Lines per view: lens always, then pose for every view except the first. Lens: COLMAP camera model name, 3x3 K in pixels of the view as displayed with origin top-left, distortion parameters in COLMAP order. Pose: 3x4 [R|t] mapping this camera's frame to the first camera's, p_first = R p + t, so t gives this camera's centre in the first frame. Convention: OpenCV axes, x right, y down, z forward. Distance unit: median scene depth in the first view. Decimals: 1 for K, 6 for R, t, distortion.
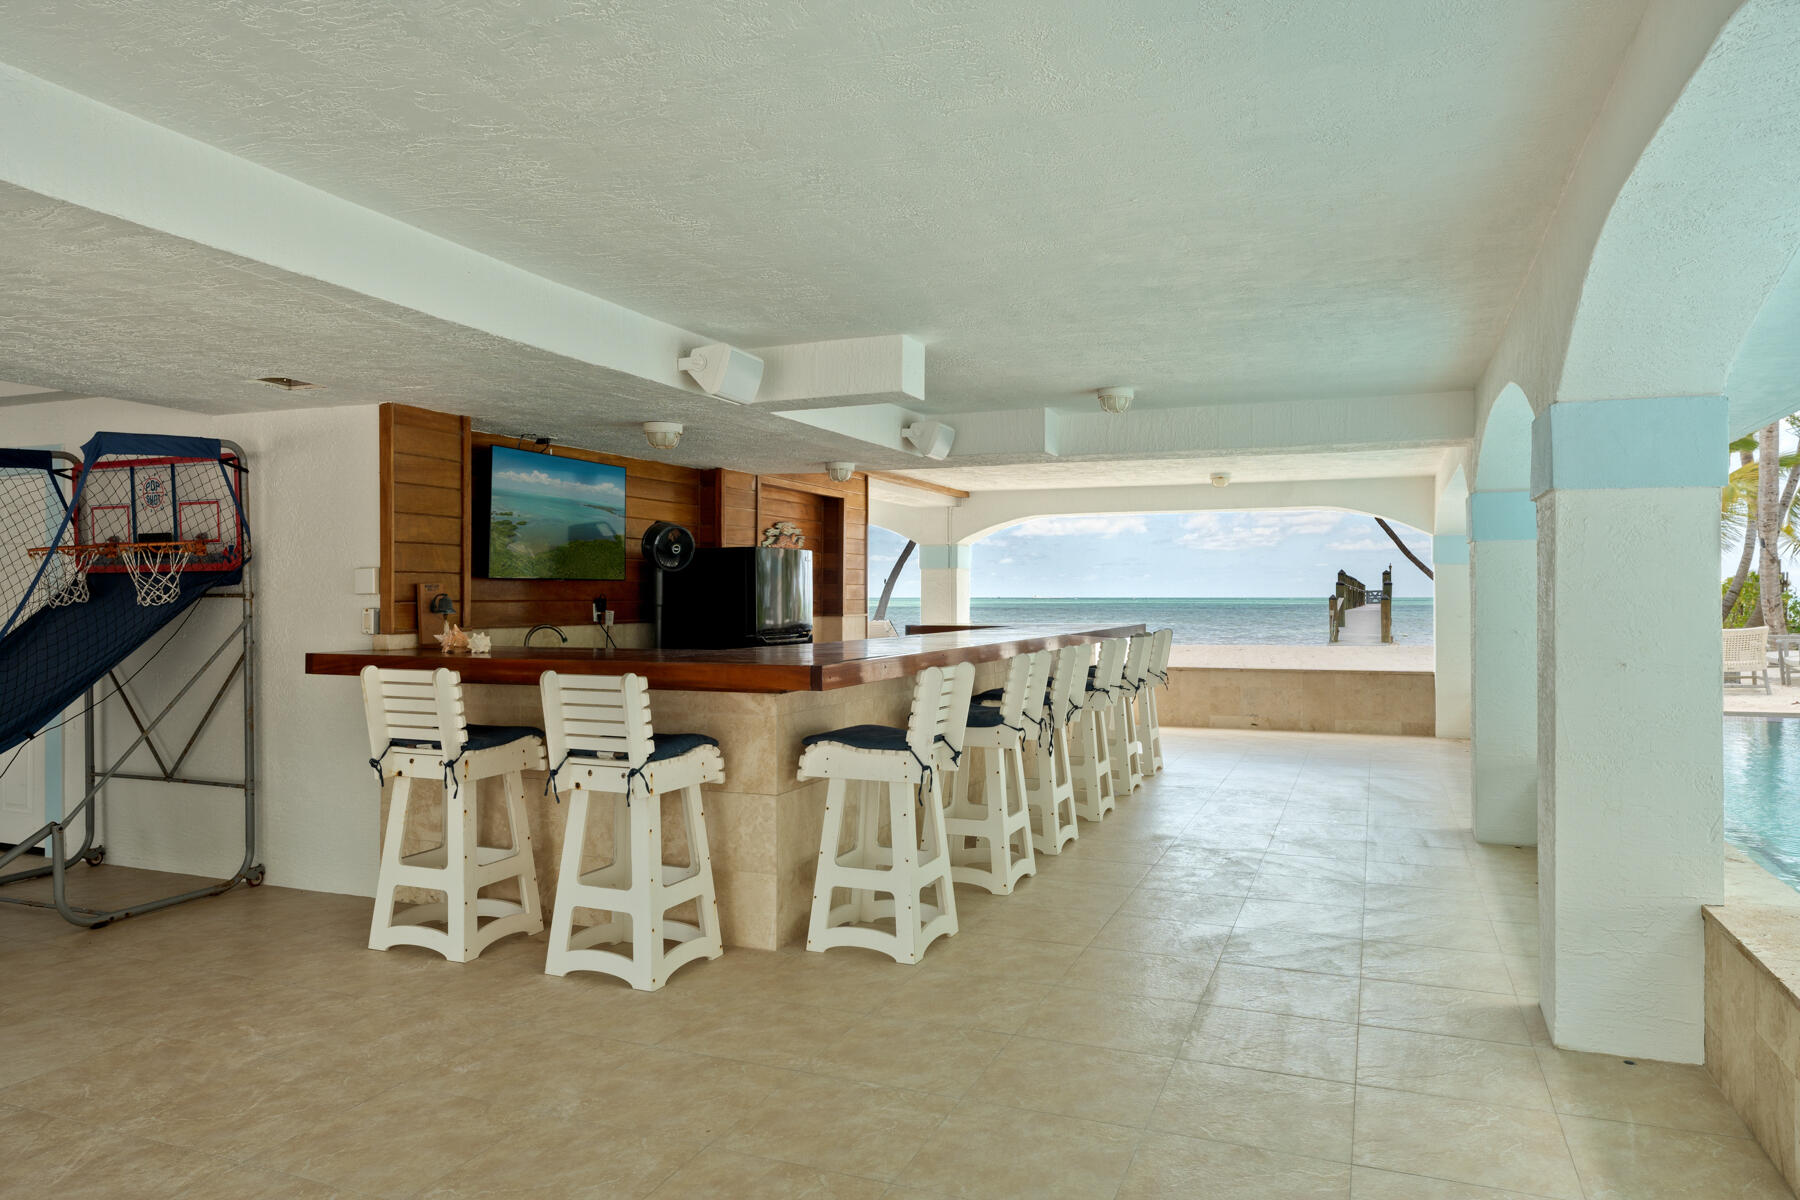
lens RADIAL K [[1157.0, 0, 900.0], [0, 1157.0, 600.0], [0, 0, 1]] dist [0.003149, 0.001918]
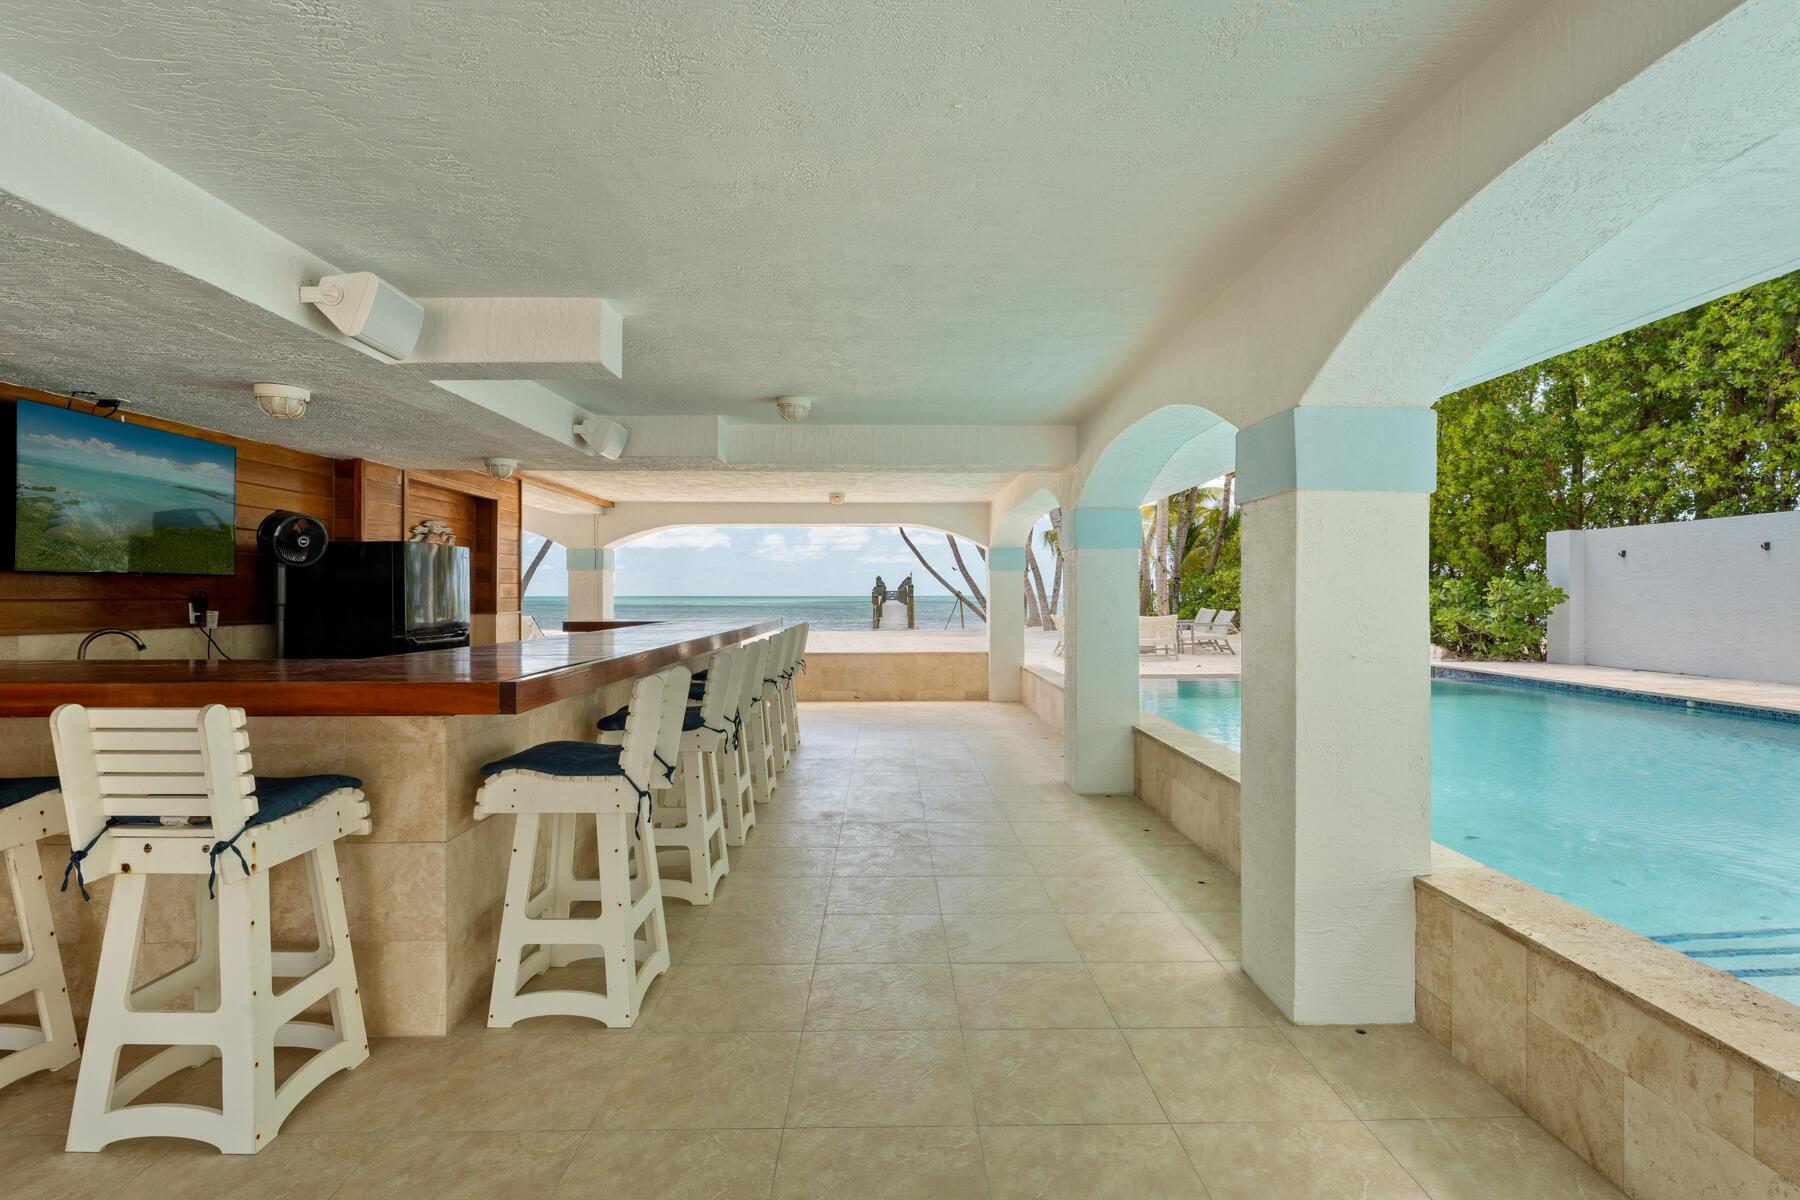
lens RADIAL K [[873.3, 0, 900.0], [0, 873.3, 600.0], [0, 0, 1]] dist [-0.003030, 0.000592]
pose [[0.920133, -0.002445, 0.391599, -0.049158], [0.001589, 0.999996, 0.002510, 0.000411], [-0.391604, -0.001687, 0.920132, 0.295036]]
